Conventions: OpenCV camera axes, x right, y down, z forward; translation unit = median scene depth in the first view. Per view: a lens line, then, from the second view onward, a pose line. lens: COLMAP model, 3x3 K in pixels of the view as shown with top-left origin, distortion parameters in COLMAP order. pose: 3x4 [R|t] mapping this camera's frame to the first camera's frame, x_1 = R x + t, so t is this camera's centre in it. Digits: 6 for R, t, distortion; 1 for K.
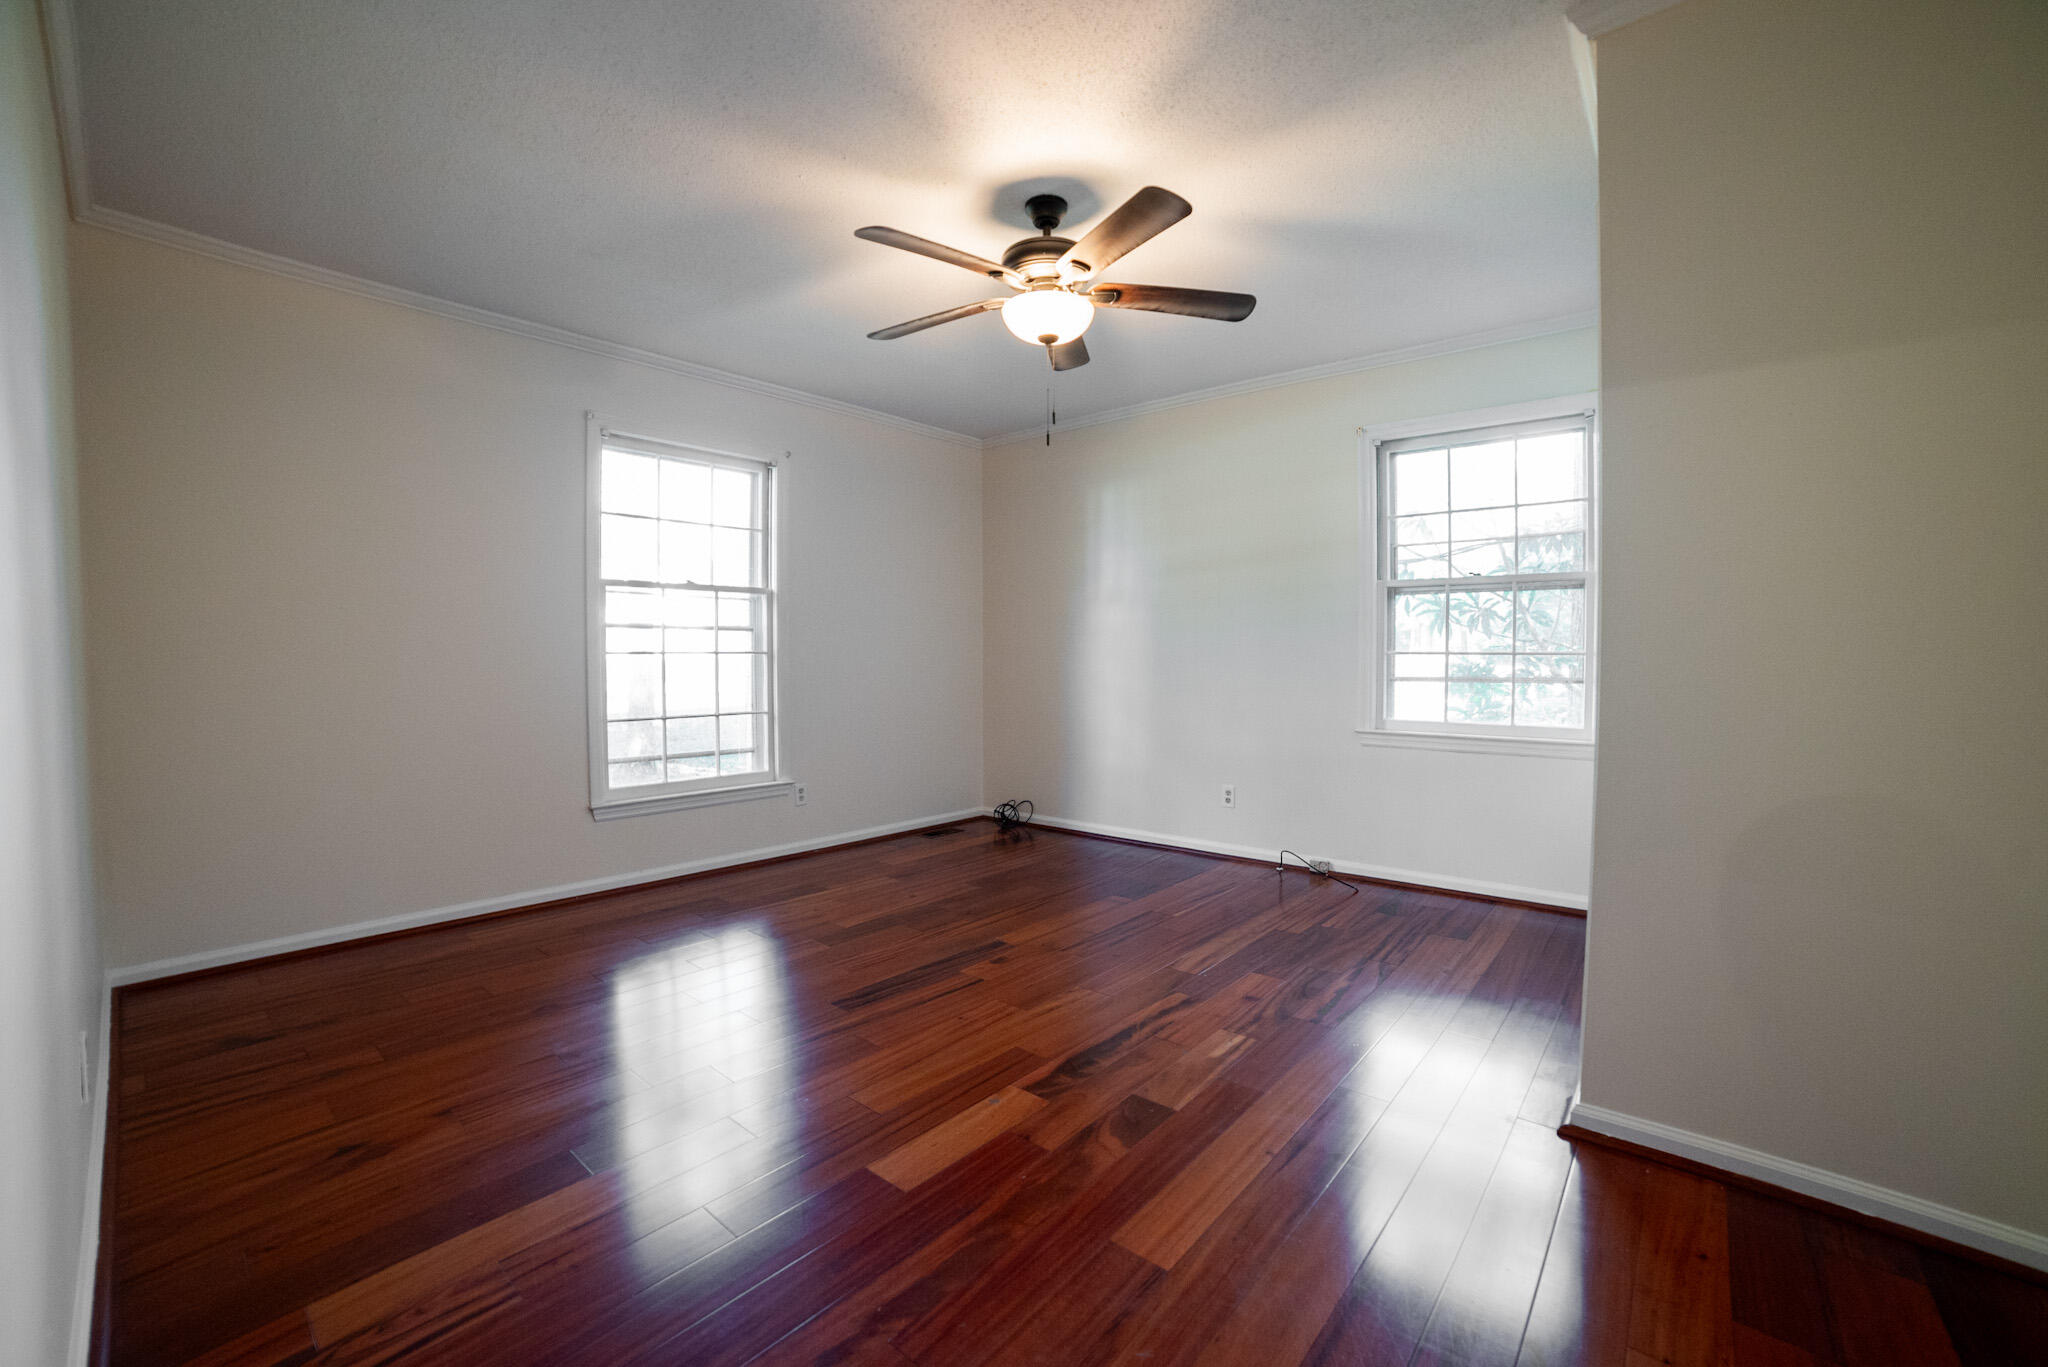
lens RADIAL K [[835.5, 0, 1030.4], [0, 835.5, 688.9], [0, 0, 1]] dist [-0.122929, 0.047345]
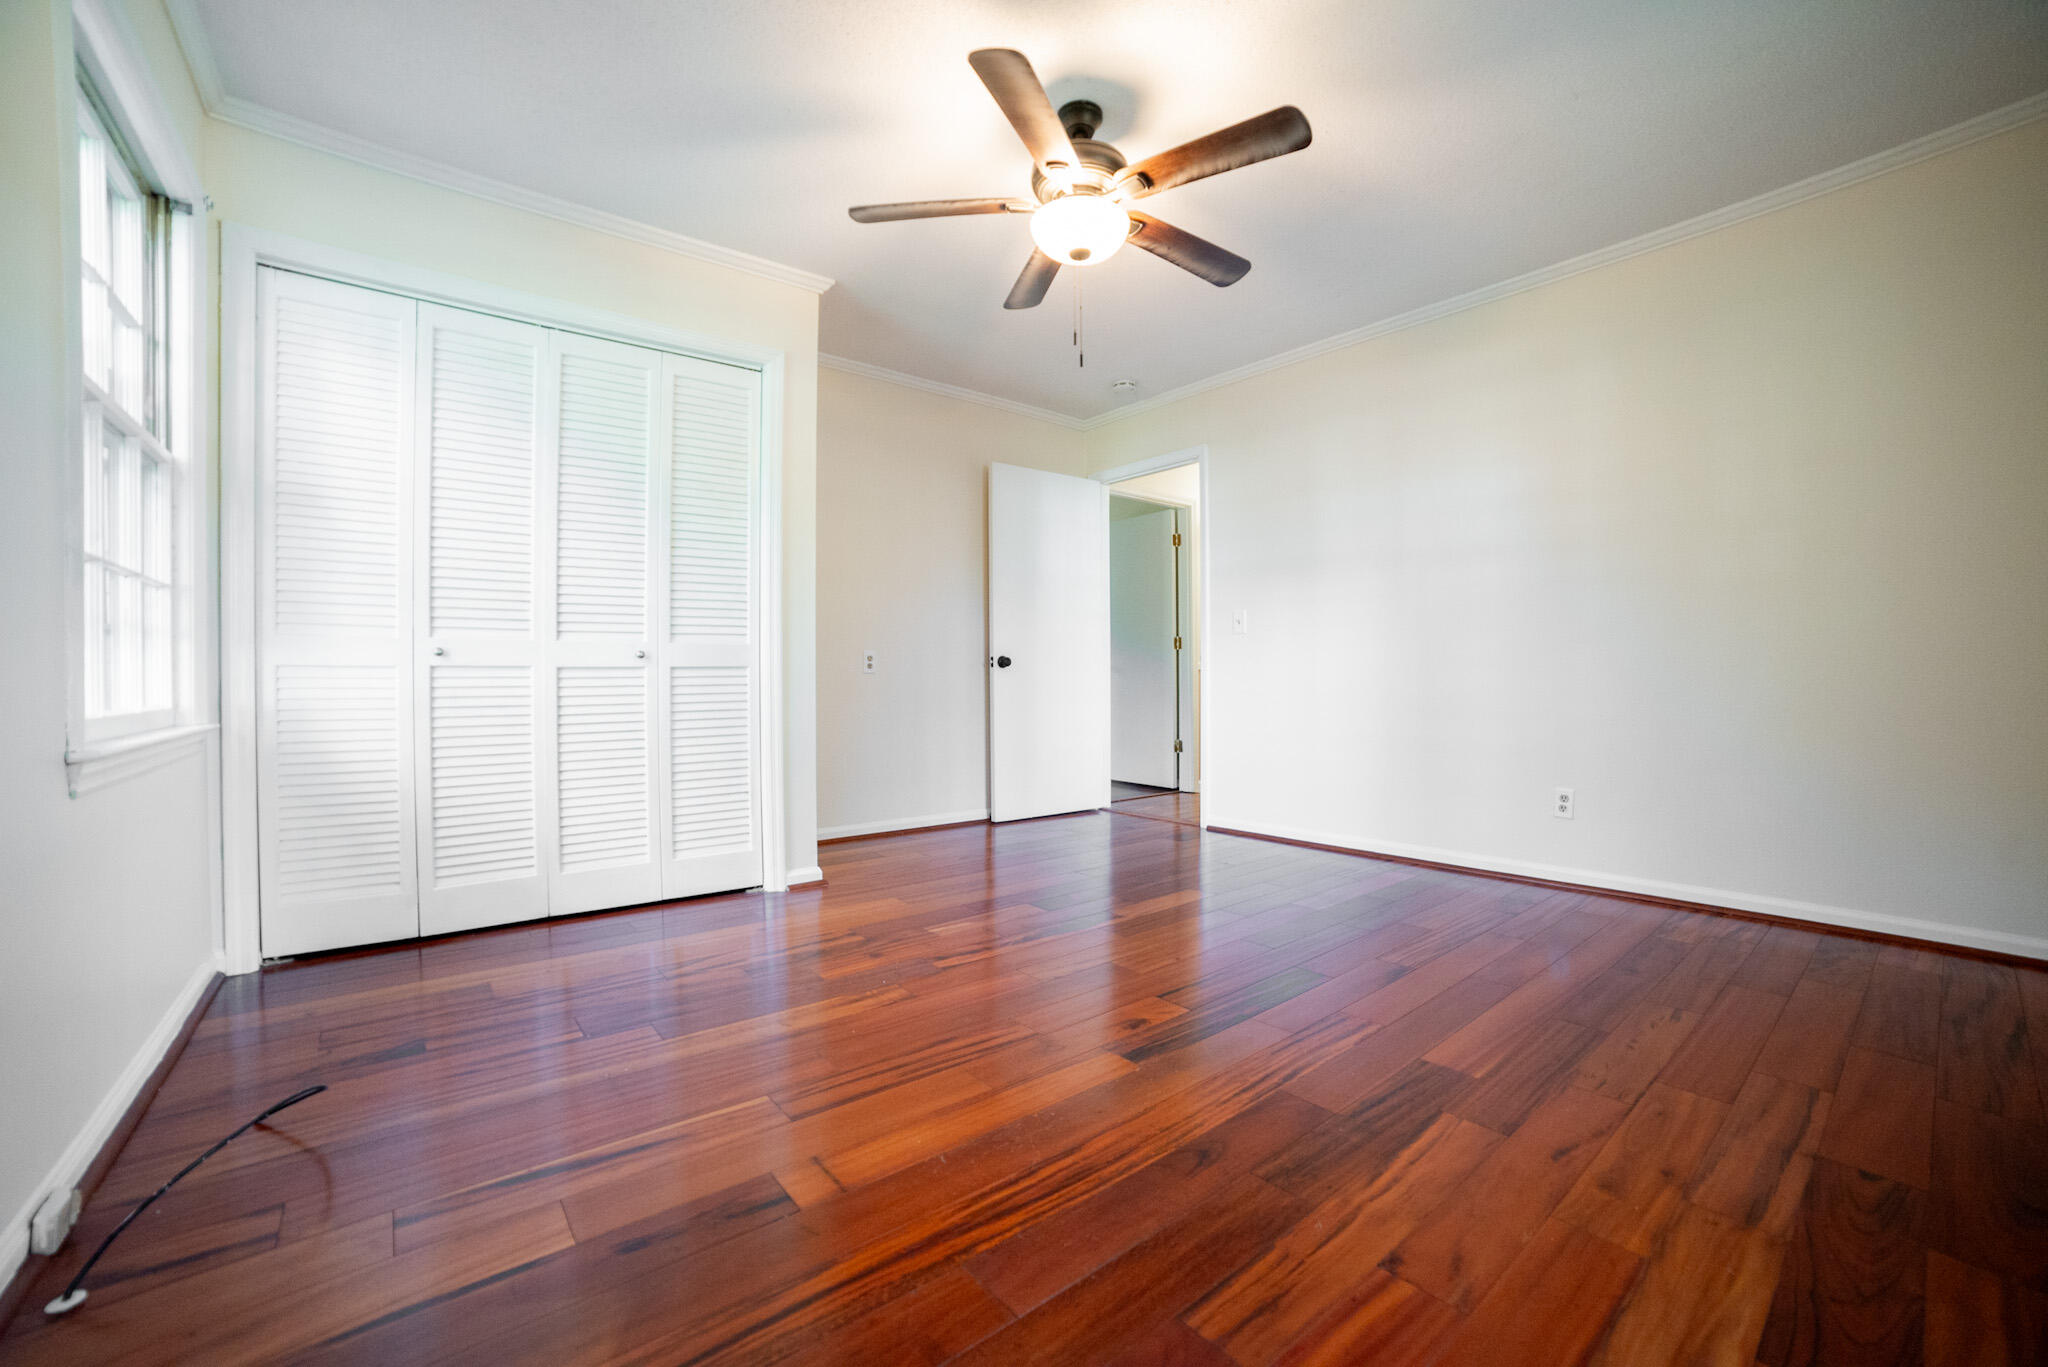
lens RADIAL K [[835.5, 0, 1030.4], [0, 835.5, 688.9], [0, 0, 1]] dist [-0.122929, 0.047345]
pose [[-0.983362, 0.003656, 0.181620, -0.091657], [0.013416, 0.998529, 0.052540, 0.019716], [-0.181161, 0.054103, -0.981964, 2.007123]]
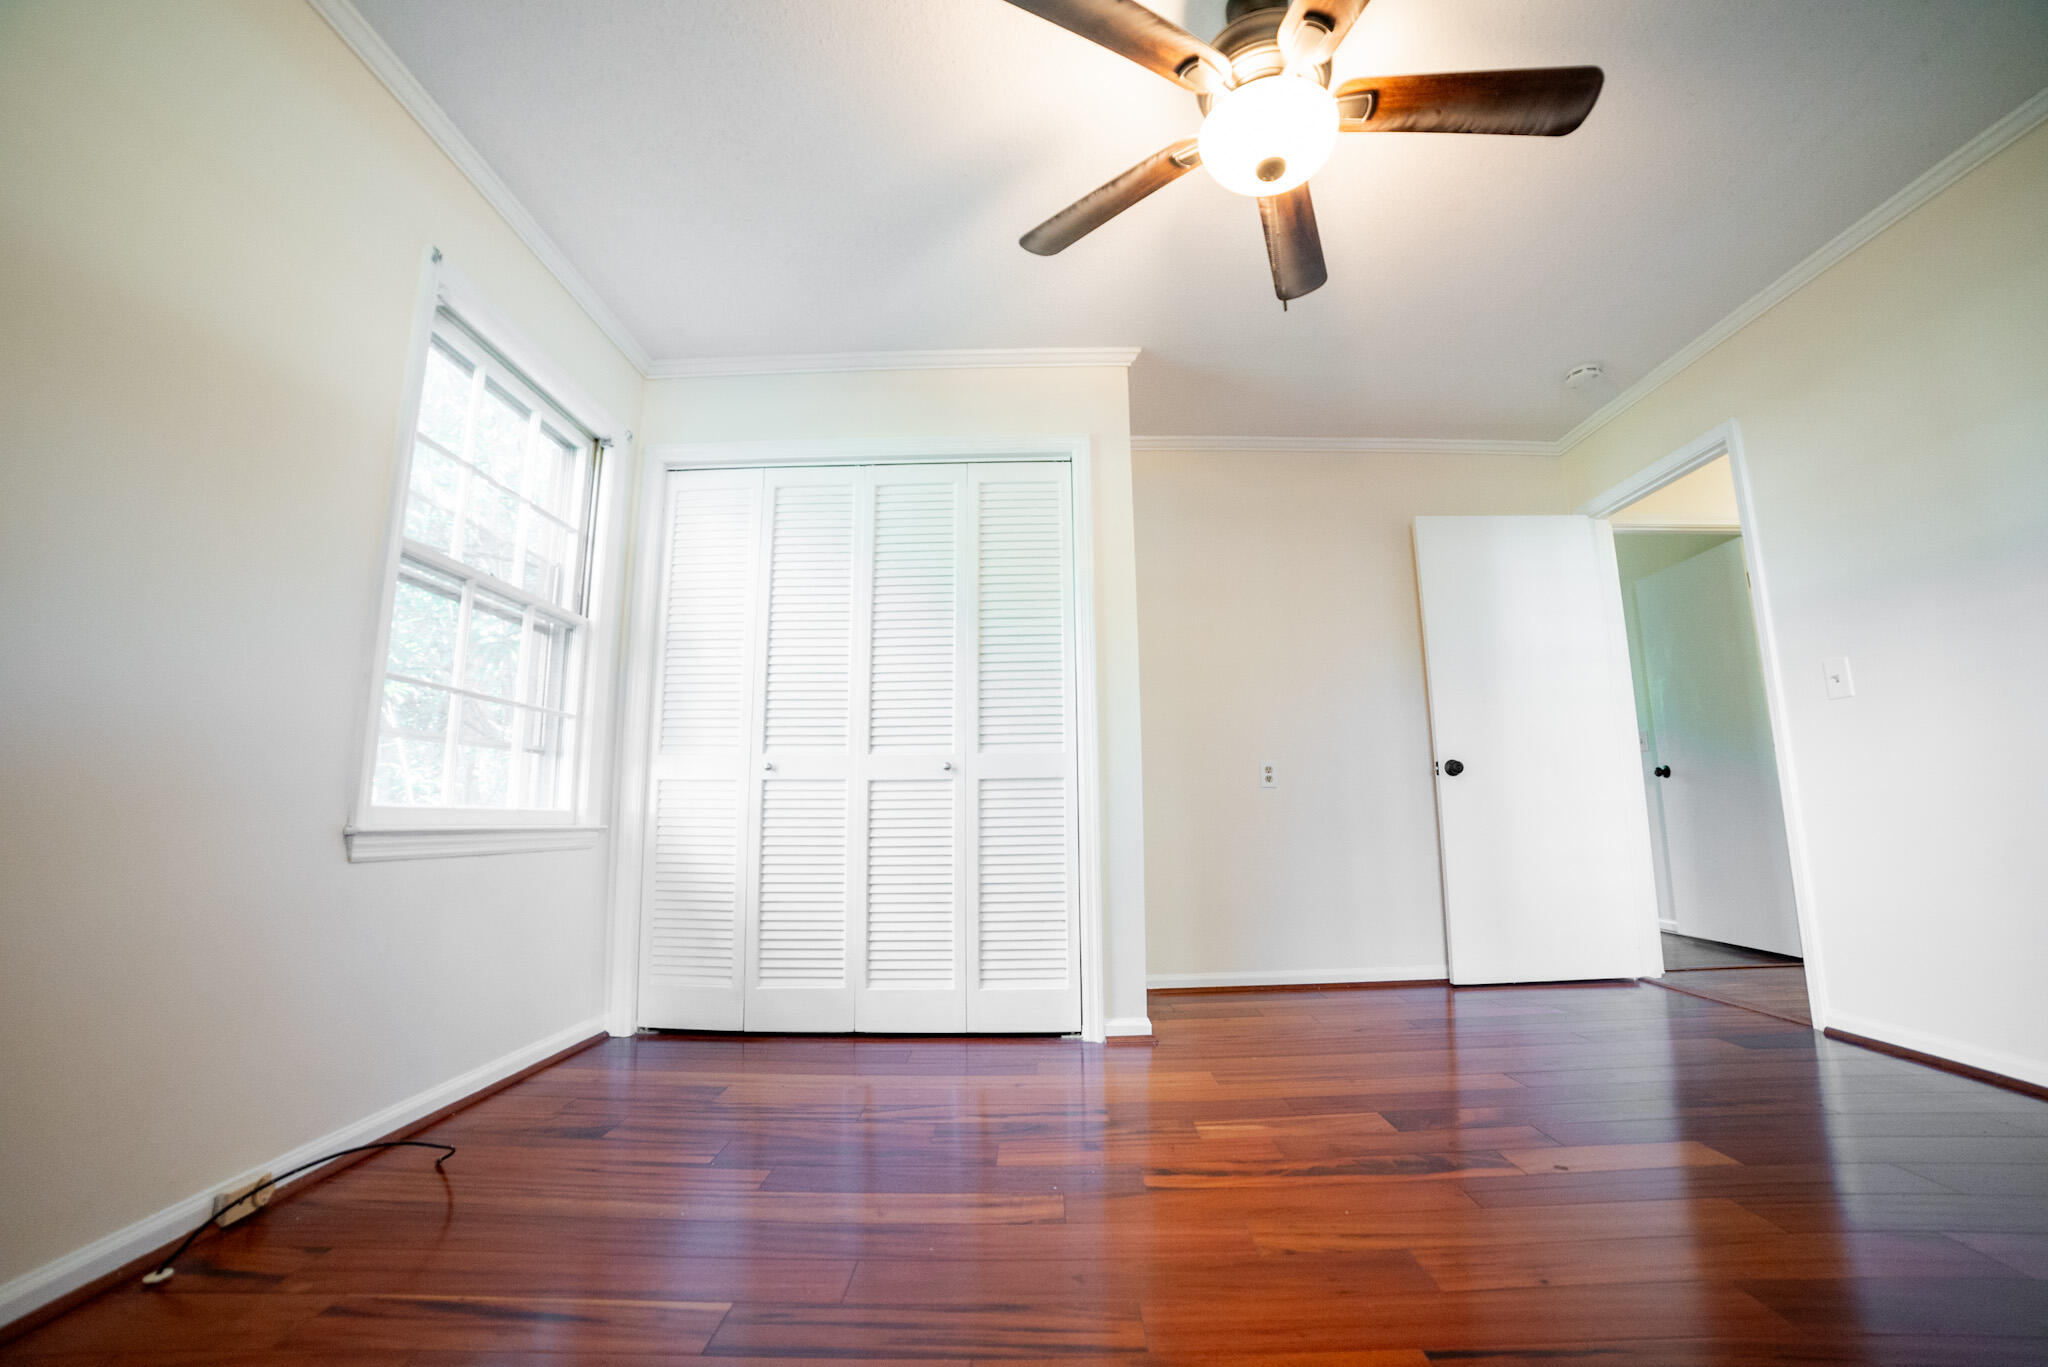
lens RADIAL K [[835.5, 0, 1030.4], [0, 835.5, 688.9], [0, 0, 1]] dist [-0.122929, 0.047345]
pose [[-0.638990, 0.127152, 0.758633, -0.299601], [0.041788, 0.990525, -0.130821, 0.075507], [-0.768079, -0.051891, -0.638249, 1.601564]]
